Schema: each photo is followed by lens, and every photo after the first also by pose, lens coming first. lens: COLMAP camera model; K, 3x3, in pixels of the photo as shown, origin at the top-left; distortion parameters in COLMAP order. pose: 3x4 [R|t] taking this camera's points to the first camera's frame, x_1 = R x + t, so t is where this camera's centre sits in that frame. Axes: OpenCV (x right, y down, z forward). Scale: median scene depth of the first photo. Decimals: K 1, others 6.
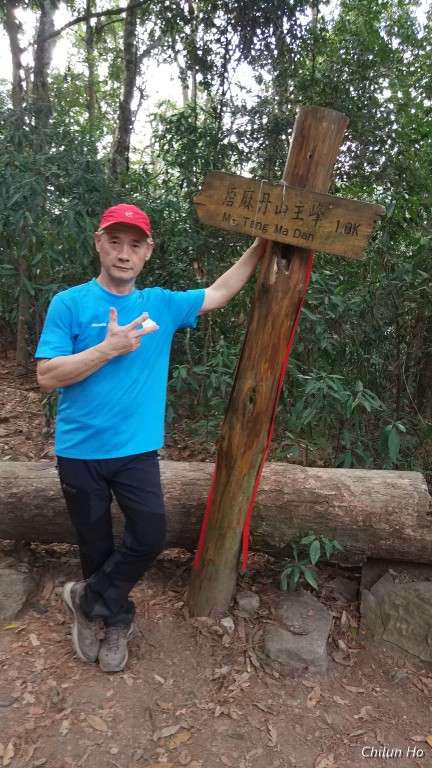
lens RADIAL K [[592.6, 0, 215.1], [0, 592.6, 367.9], [0, 0, 1]] dist [0.099238, -0.123220]
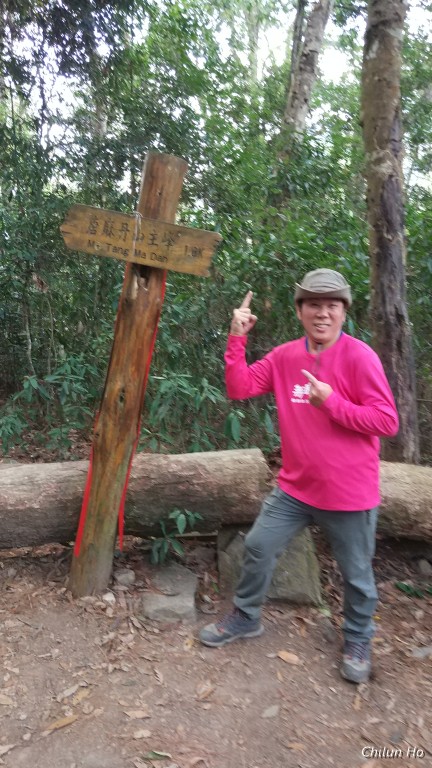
lens RADIAL K [[592.6, 0, 215.1], [0, 592.6, 367.9], [0, 0, 1]] dist [0.099238, -0.123220]
pose [[0.957827, -0.060687, 0.280865, -0.080634], [0.063618, 0.997973, -0.001322, 0.006177], [-0.280216, 0.019134, 0.959746, -0.154678]]
